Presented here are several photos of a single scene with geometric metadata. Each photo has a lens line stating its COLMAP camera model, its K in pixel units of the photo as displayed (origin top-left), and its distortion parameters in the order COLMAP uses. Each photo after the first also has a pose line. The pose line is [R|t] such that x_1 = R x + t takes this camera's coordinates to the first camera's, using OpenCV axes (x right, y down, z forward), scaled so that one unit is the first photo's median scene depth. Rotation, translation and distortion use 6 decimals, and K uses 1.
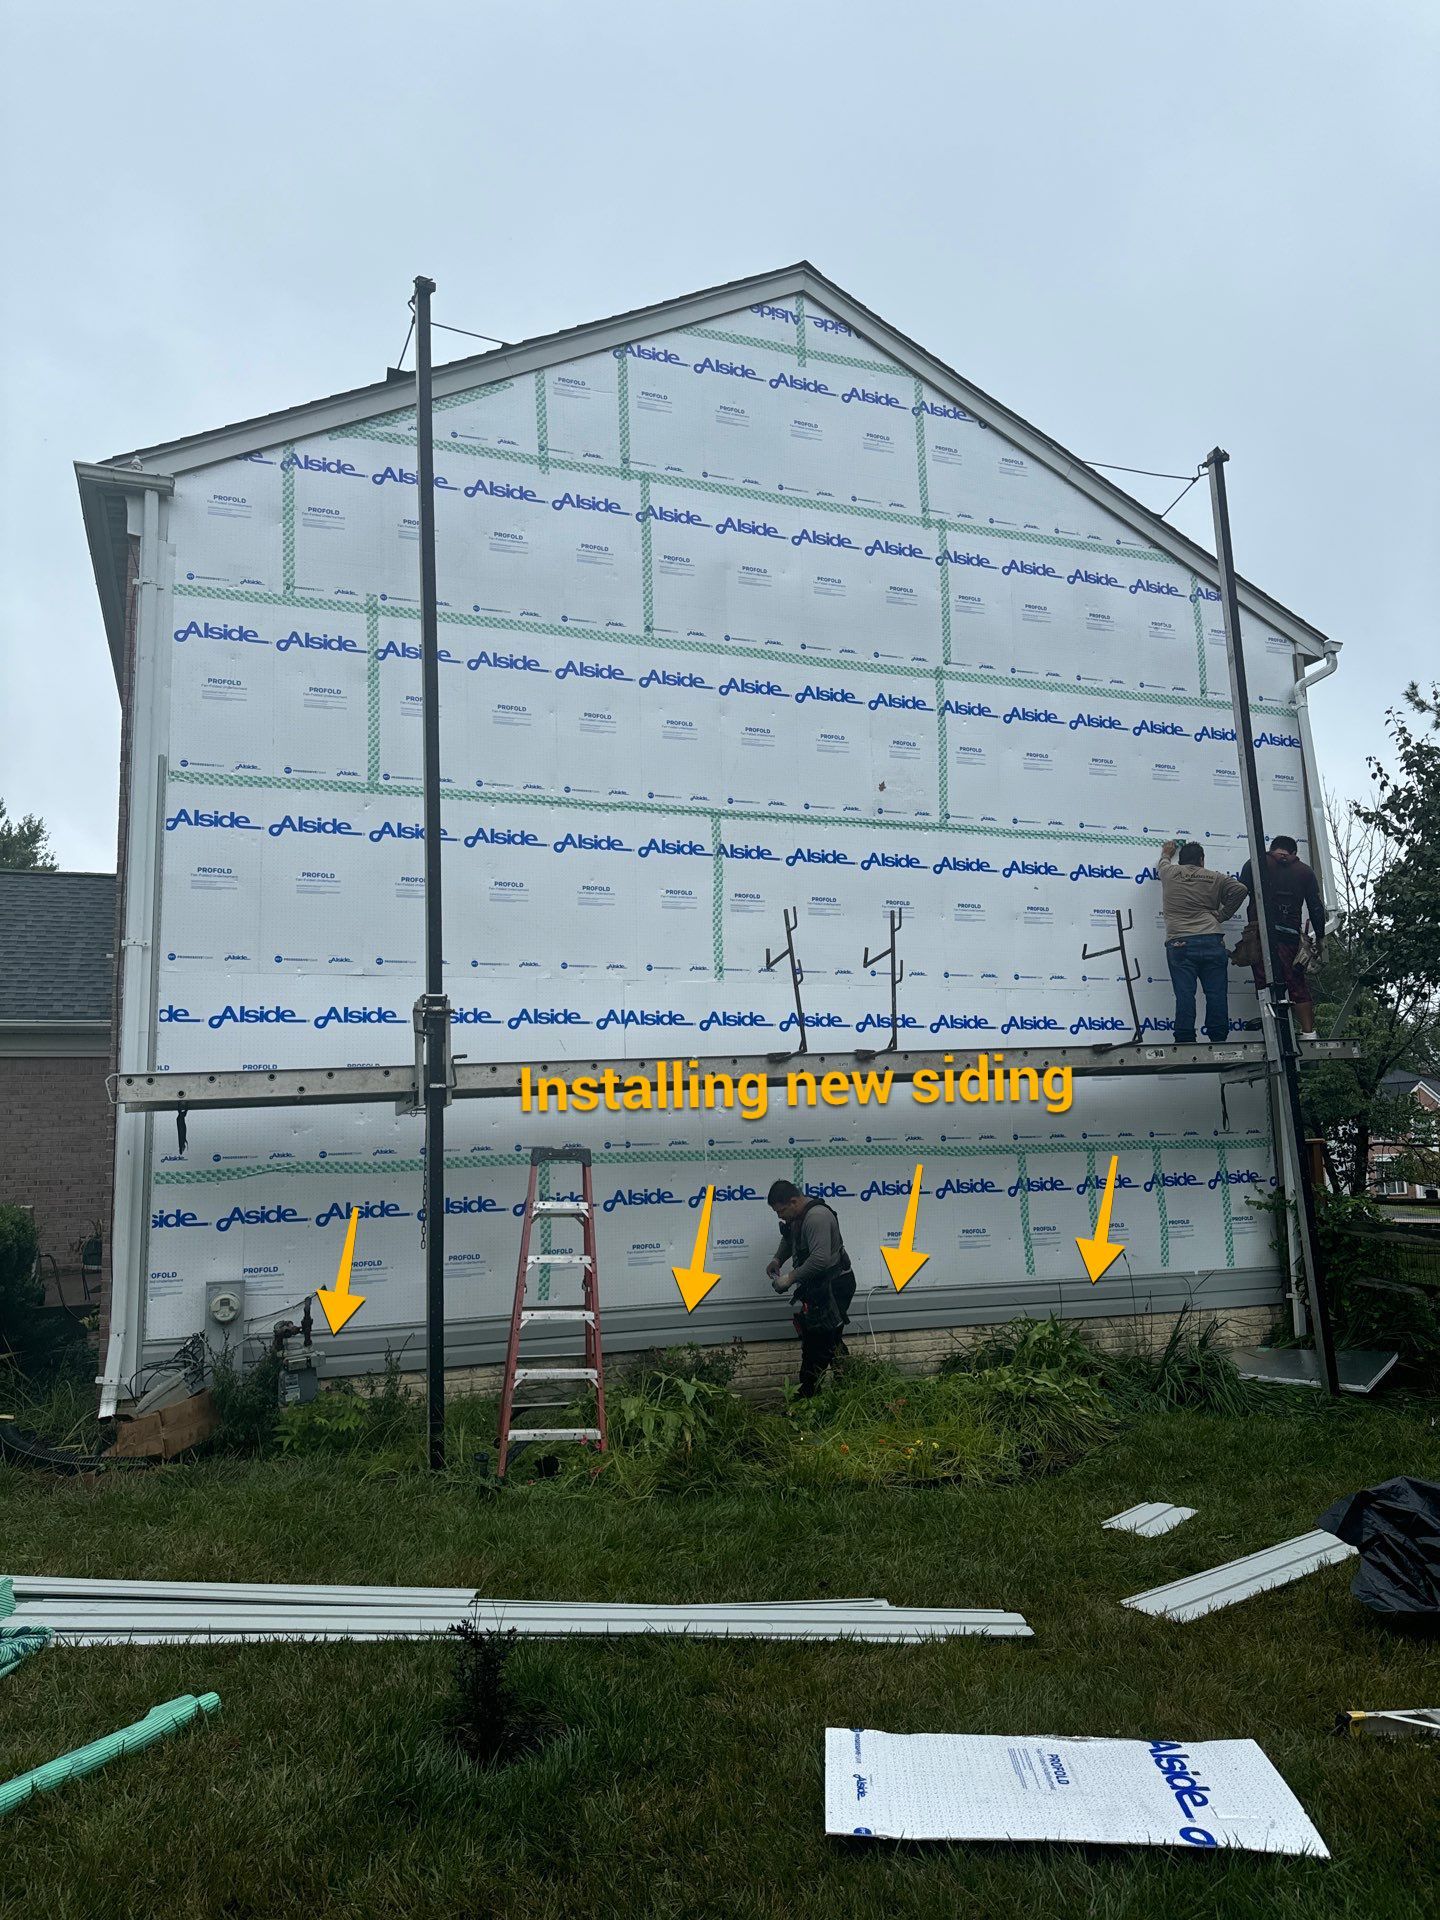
lens RADIAL K [[1369.6, 0, 730.8], [0, 1369.6, 965.0], [0, 0, 1]] dist [0.056540, -0.081066]
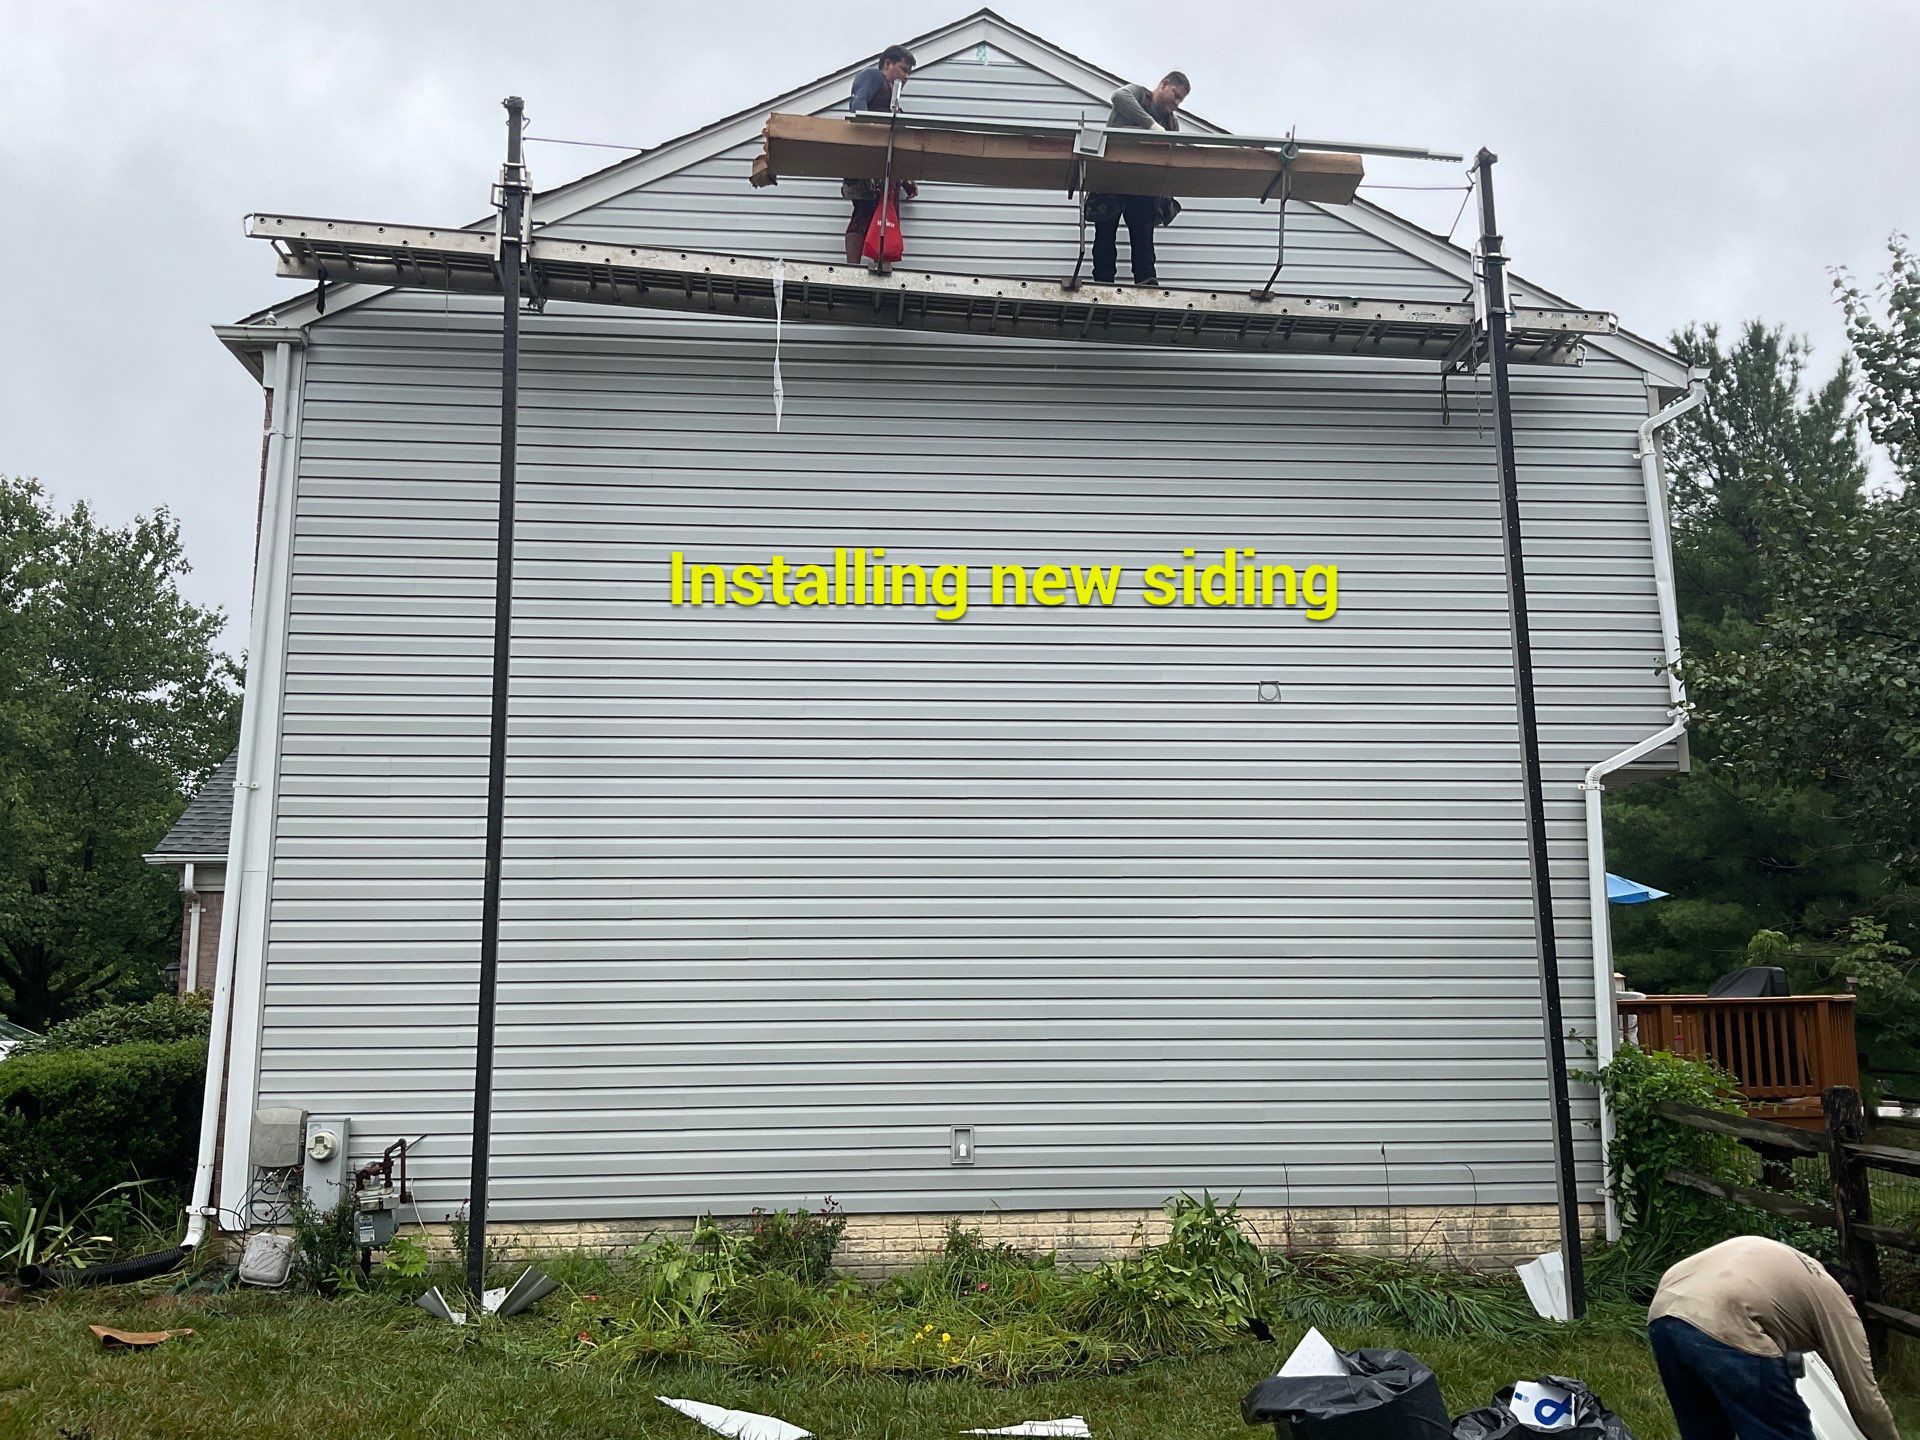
lens RADIAL K [[1614.3, 0, 950.4], [0, 1614.3, 728.3], [0, 0, 1]] dist [0.071335, -0.141952]
pose [[0.960465, -0.028896, -0.276897, 0.328298], [0.021064, 0.999291, -0.031221, -0.007332], [0.277603, 0.024154, 0.960392, -0.015986]]
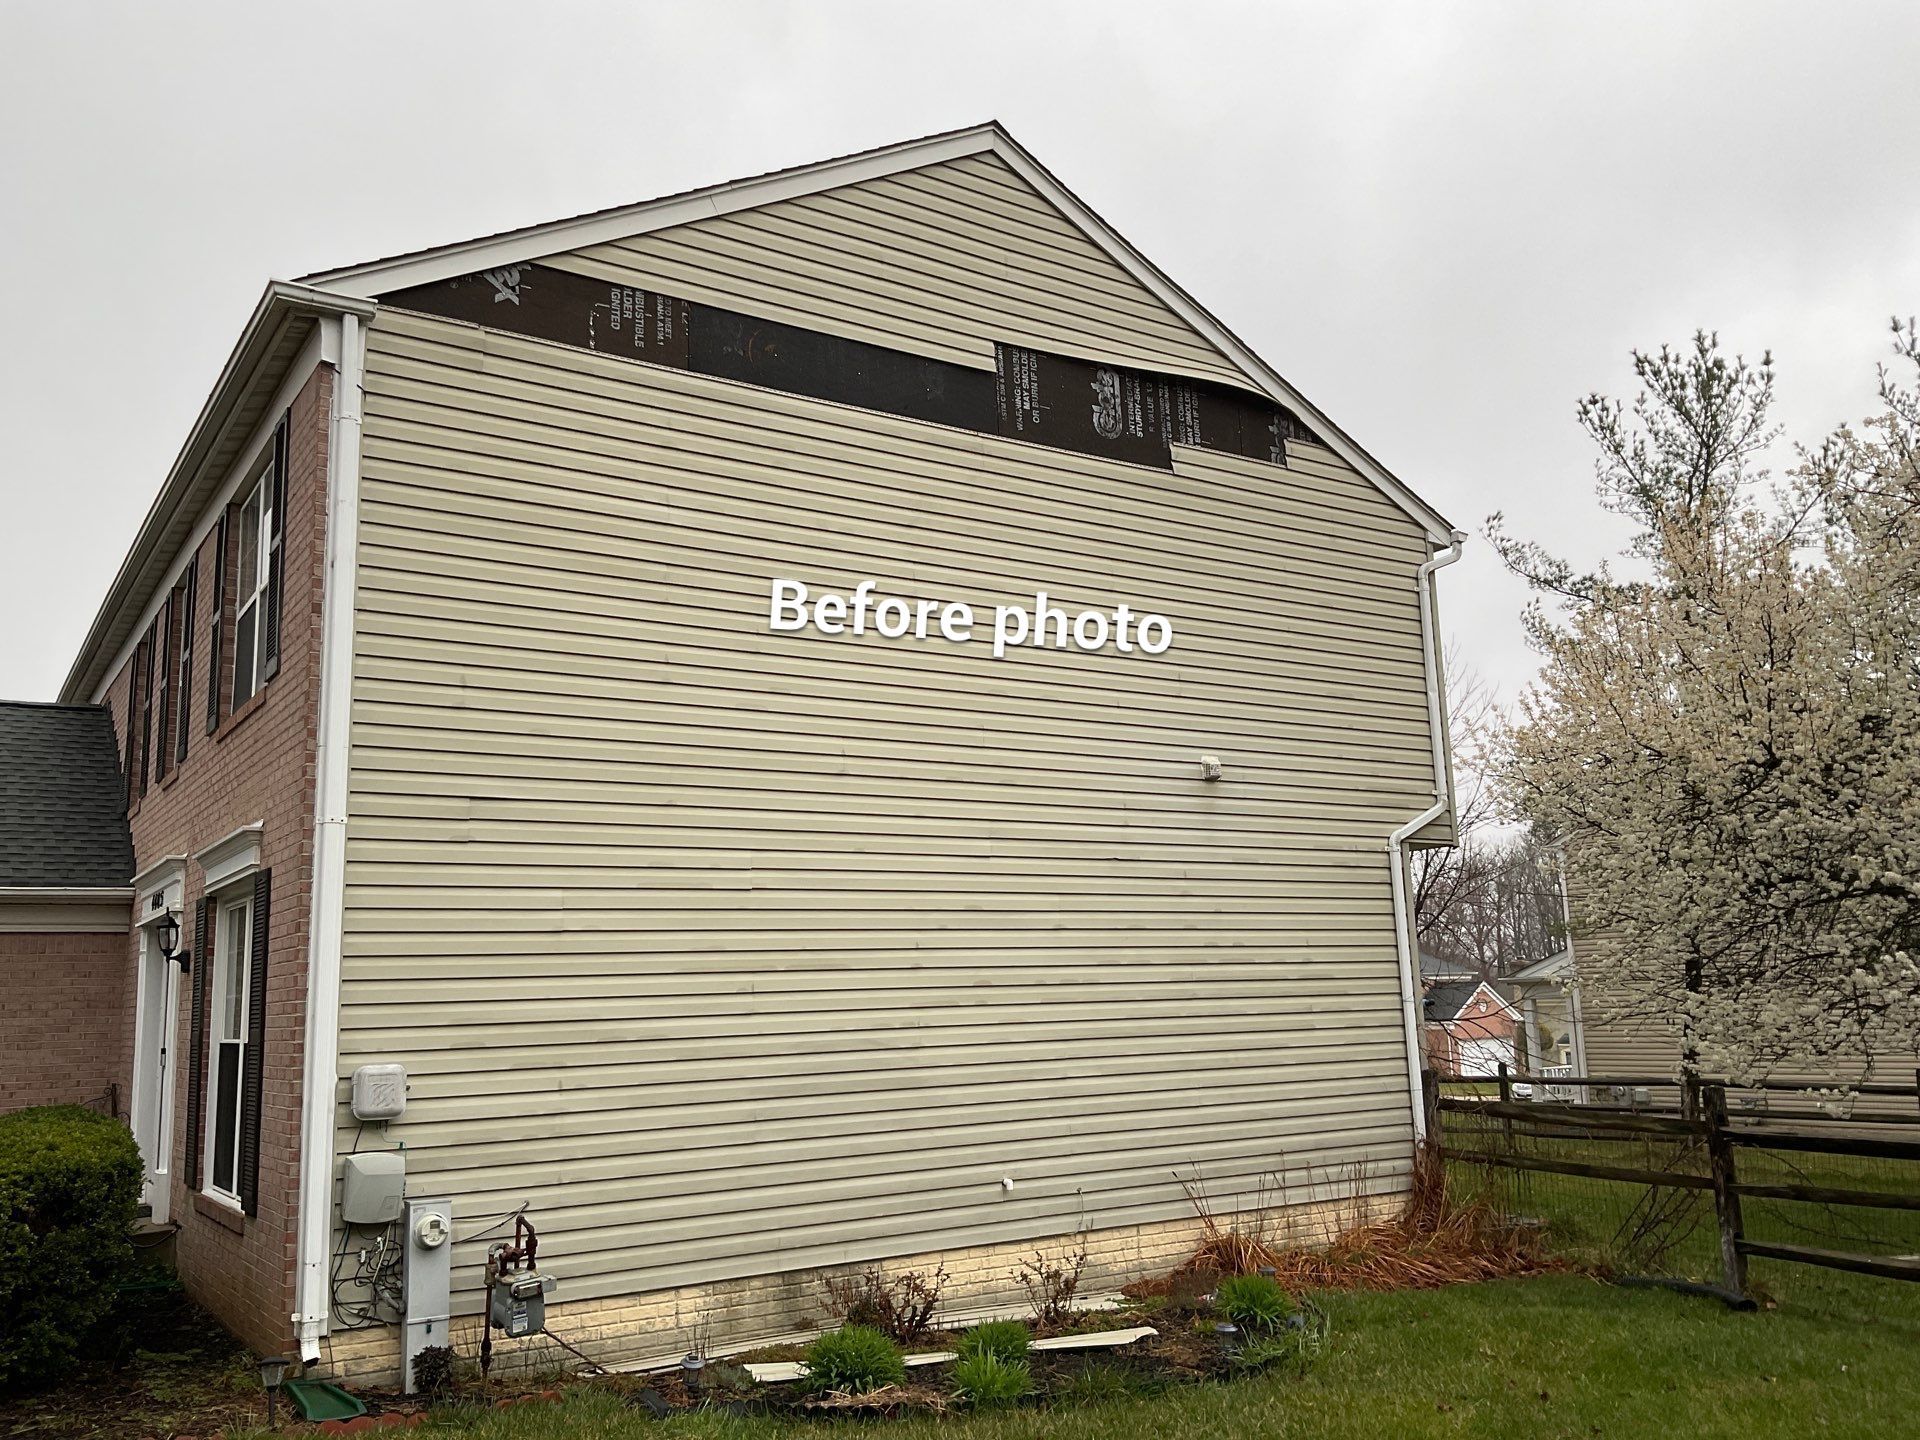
lens RADIAL K [[1614.3, 0, 968.7], [0, 1614.3, 727.6], [0, 0, 1]] dist [0.071335, -0.141952]
pose [[0.973152, 0.031621, 0.227982, -0.222580], [-0.020782, 0.998544, -0.049789, -0.025757], [-0.229225, 0.043714, 0.972391, -0.095931]]
